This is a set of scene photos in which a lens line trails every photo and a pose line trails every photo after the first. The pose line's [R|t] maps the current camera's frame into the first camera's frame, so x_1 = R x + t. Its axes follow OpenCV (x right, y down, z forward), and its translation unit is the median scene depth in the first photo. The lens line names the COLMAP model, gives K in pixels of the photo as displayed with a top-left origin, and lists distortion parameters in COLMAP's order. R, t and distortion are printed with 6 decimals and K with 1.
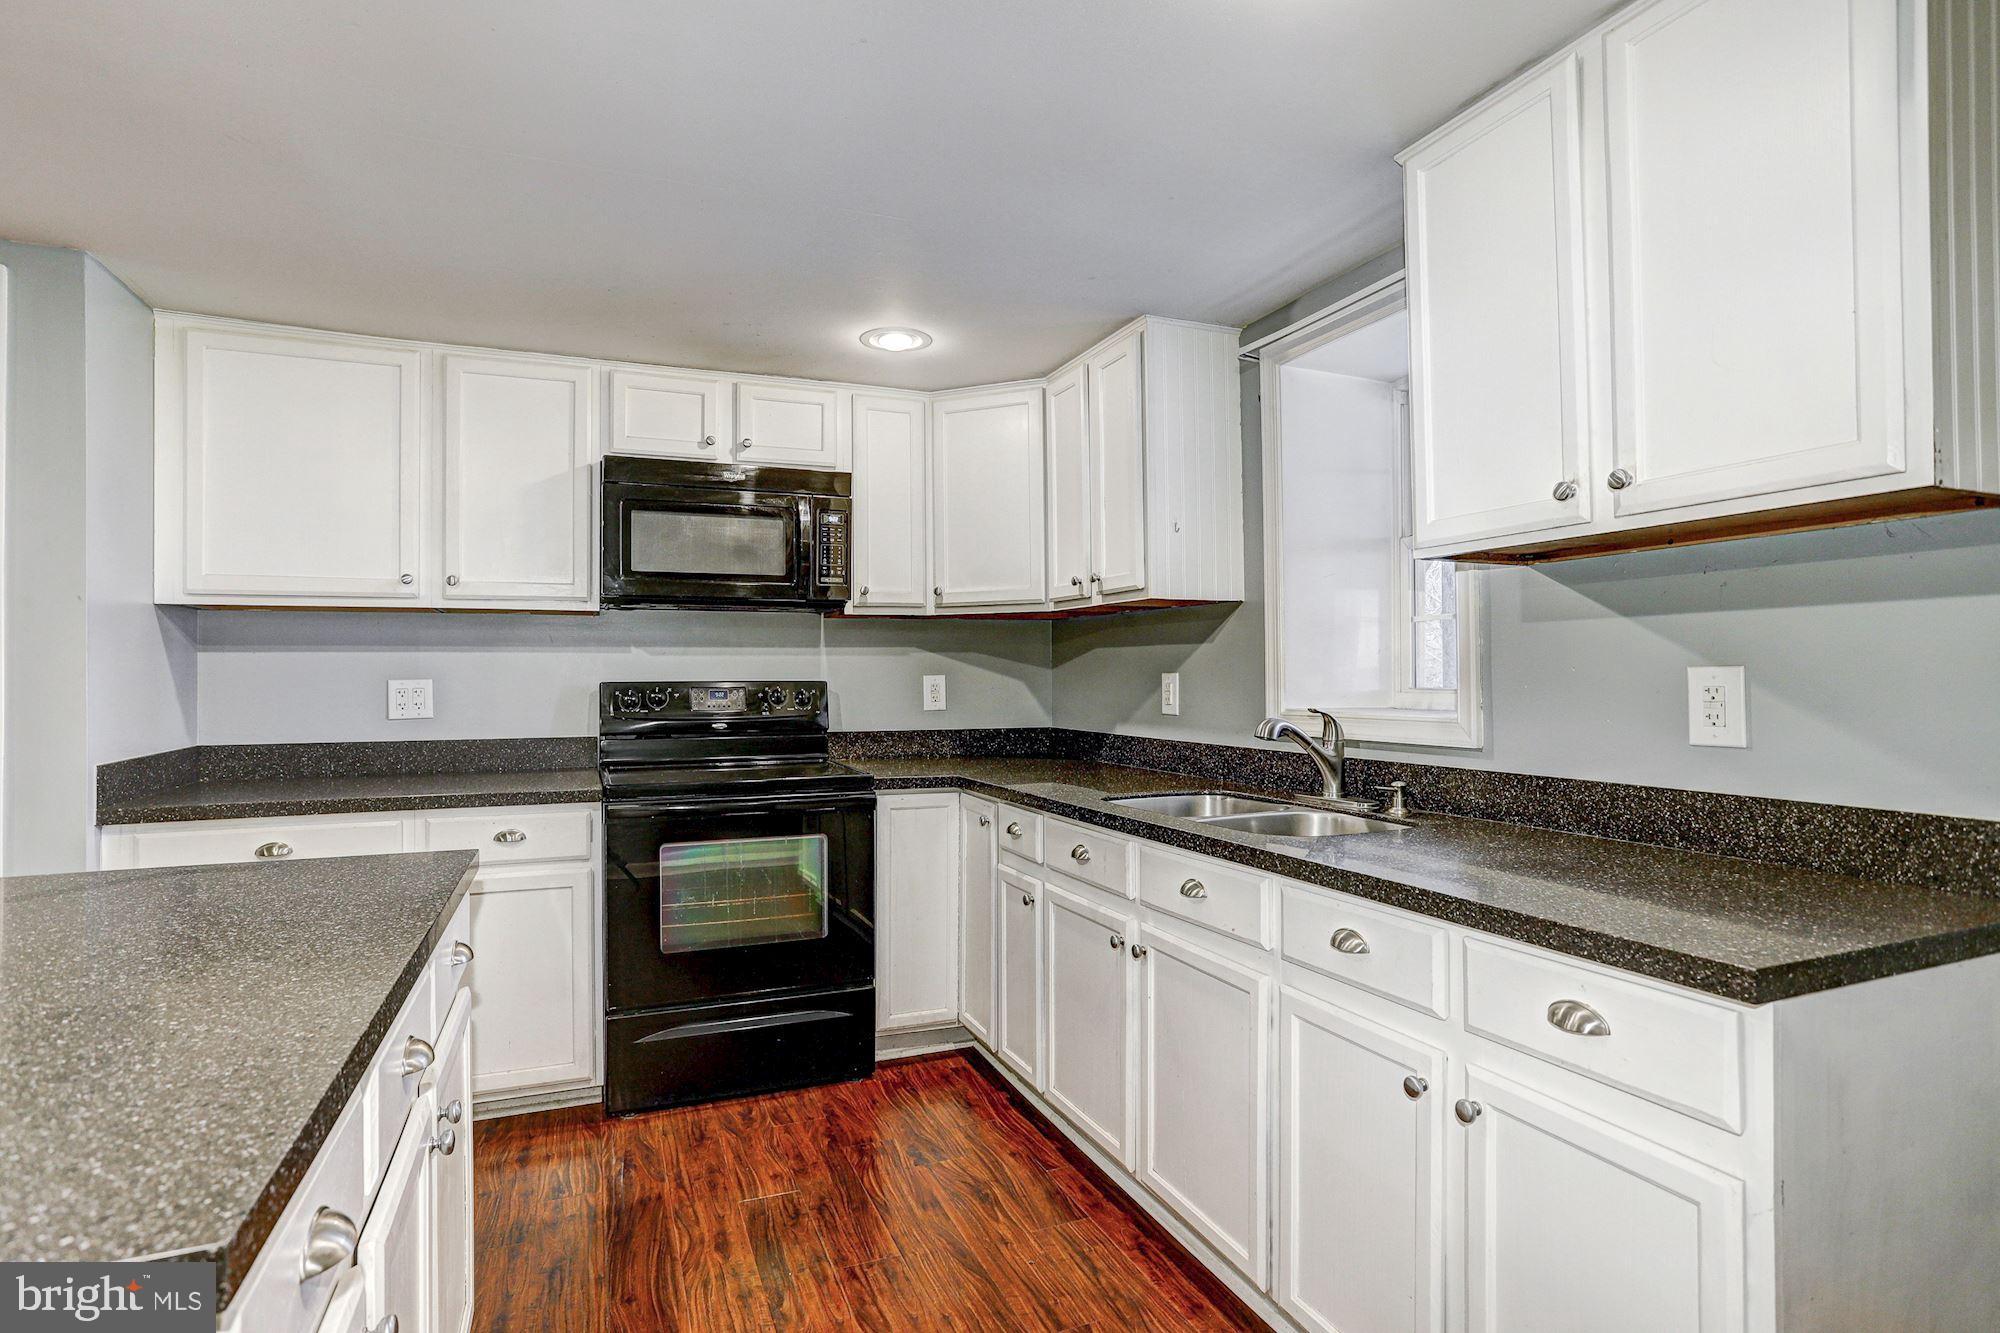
lens RADIAL K [[990.5, 0, 990.2], [0, 990.5, 666.3], [0, 0, 1]] dist [-0.036100, 0.012732]
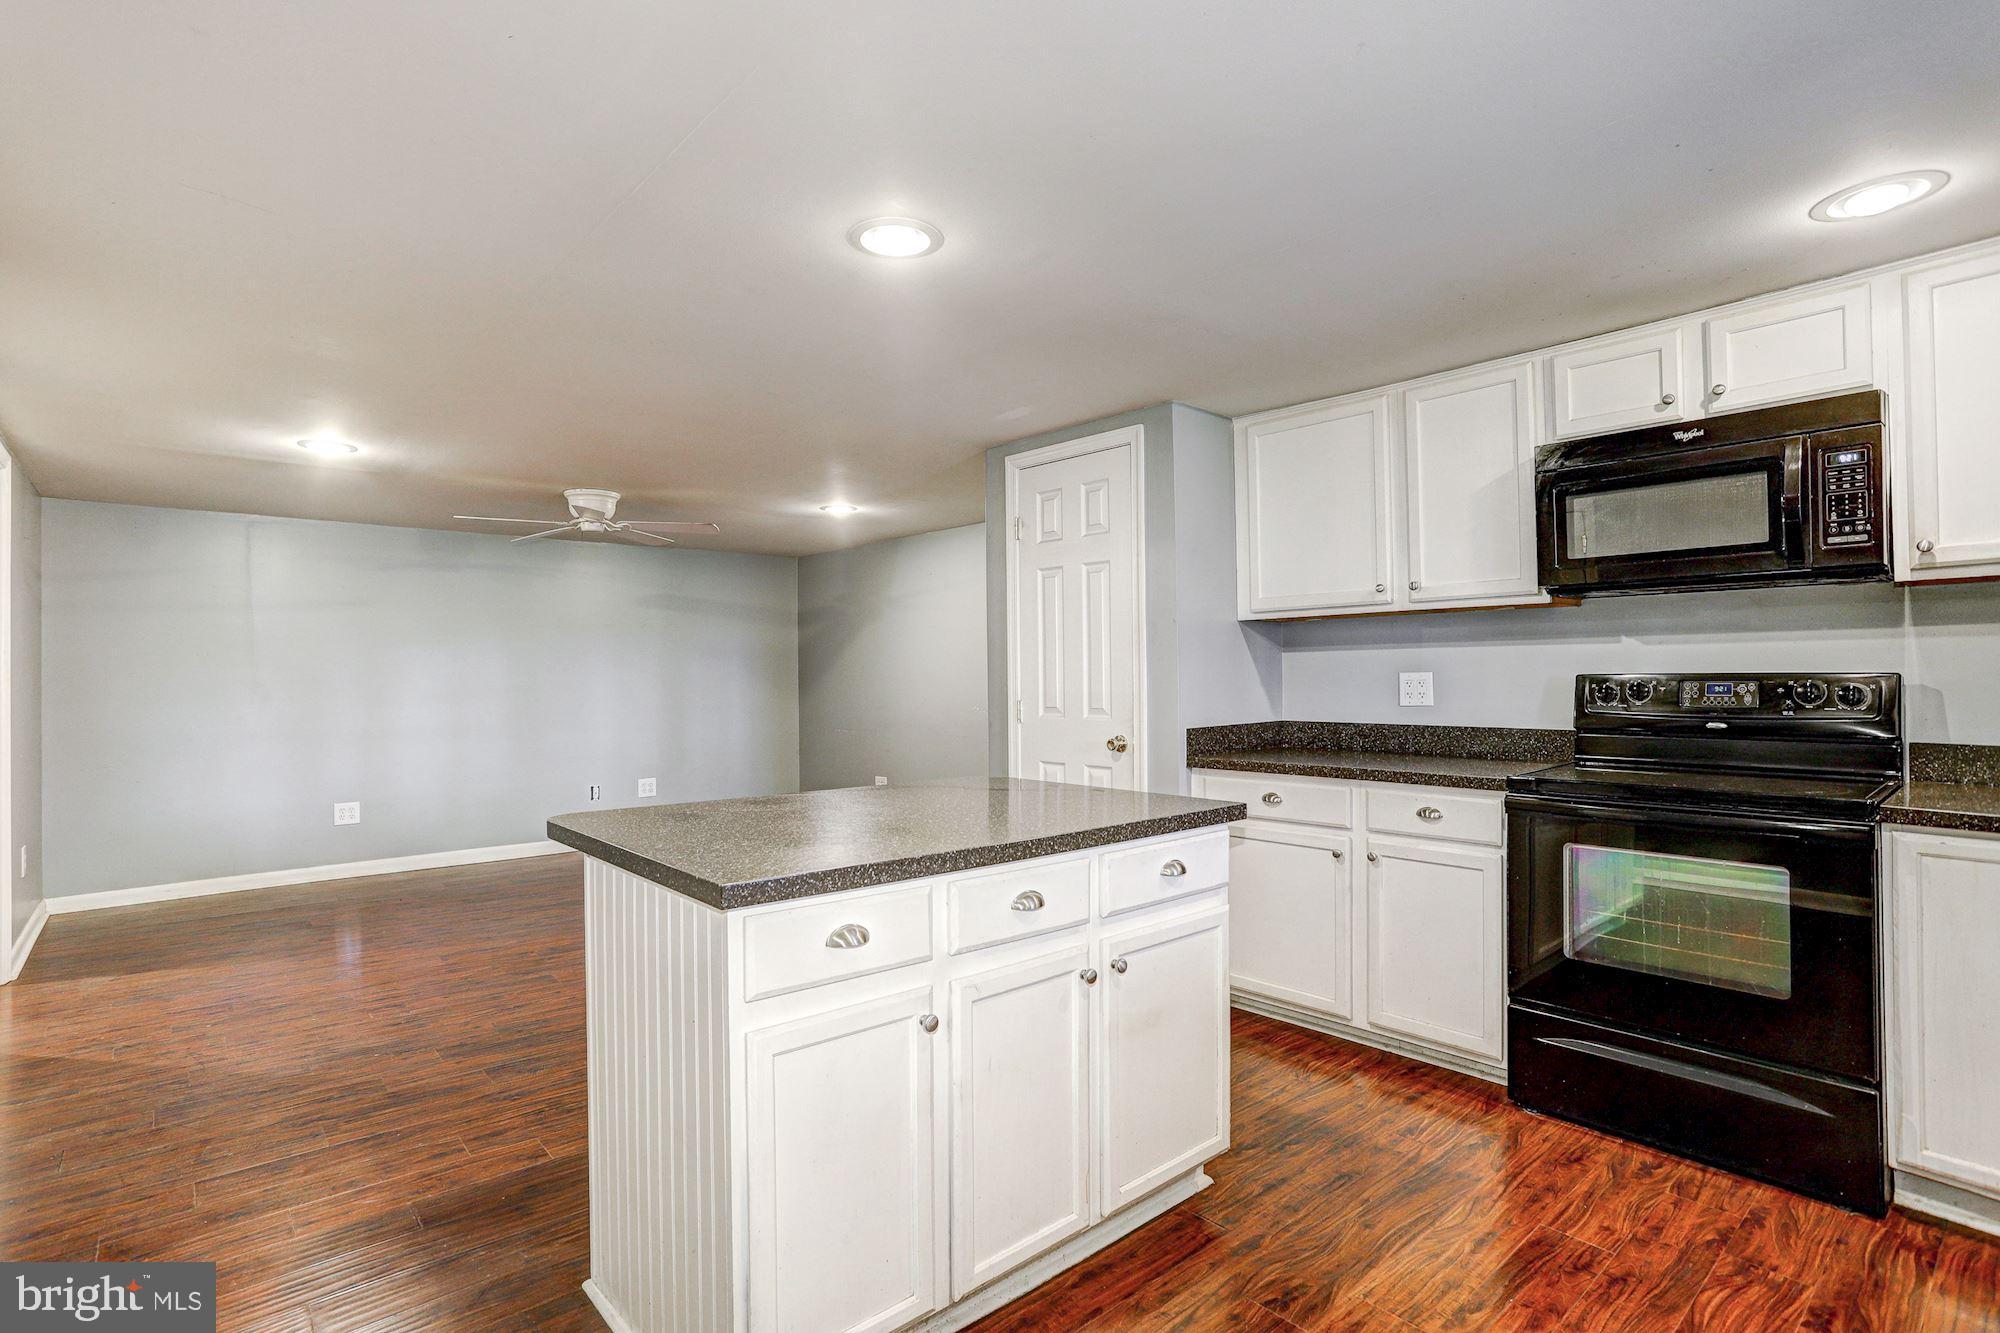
lens RADIAL K [[978.6, 0, 977.8], [0, 978.6, 664.9], [0, 0, 1]] dist [-0.024685, 0.014379]
pose [[0.308484, -0.007443, -0.951200, 0.358743], [0.017583, 0.999843, -0.002122, -0.001886], [0.951067, -0.016070, 0.308566, 0.151911]]
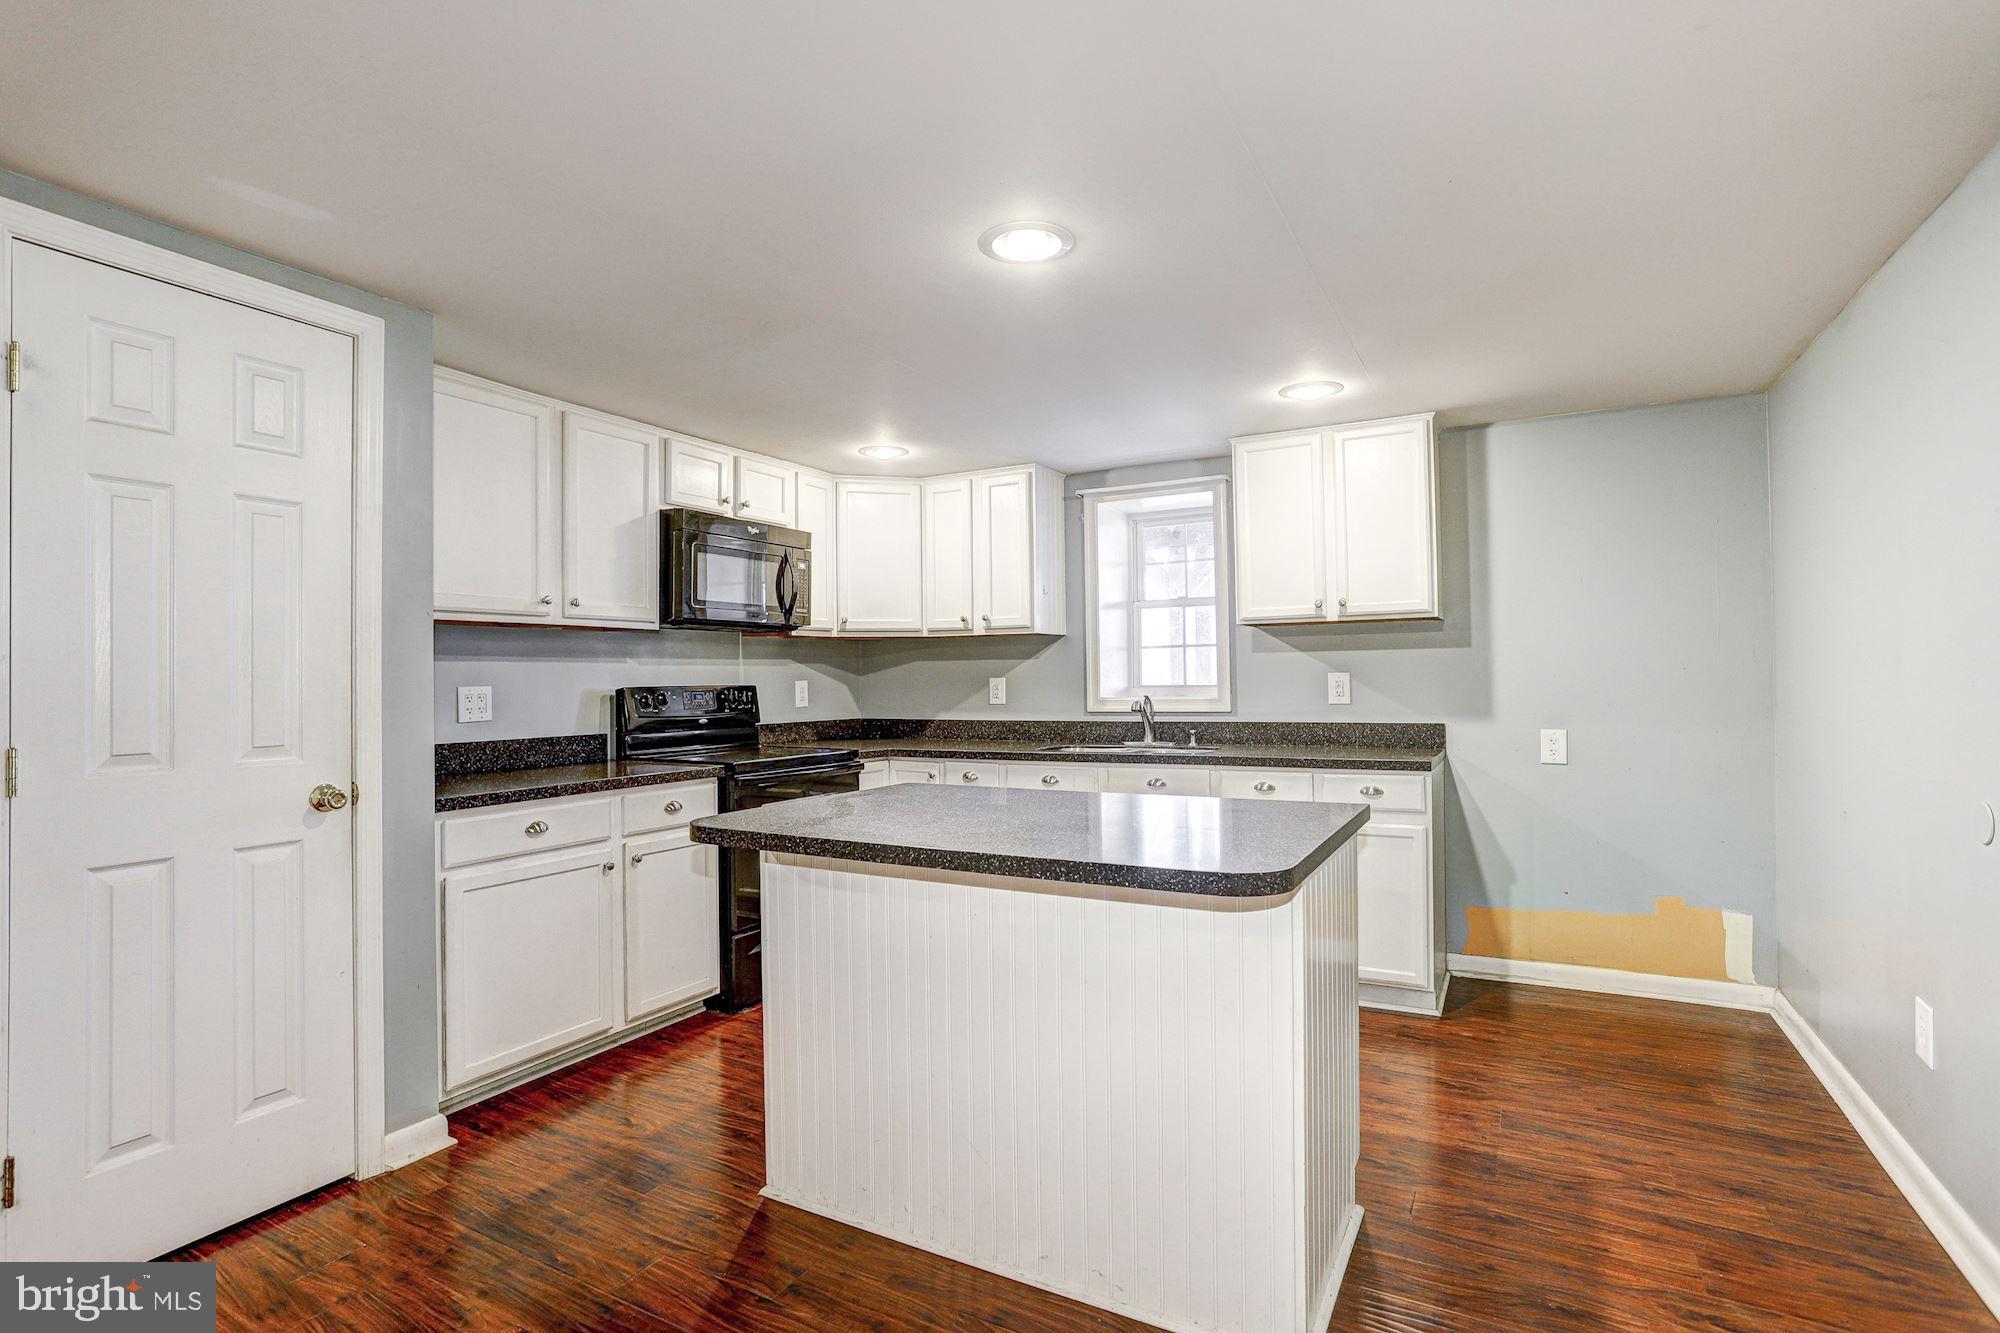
lens RADIAL K [[978.6, 0, 1011.1], [0, 978.6, 671.5], [0, 0, 1]] dist [-0.024685, 0.014379]
pose [[0.777080, -0.000591, 0.629402, -0.835085], [0.002235, 0.999996, -0.001821, -0.000259], [-0.629398, 0.002822, 0.777078, -0.242009]]
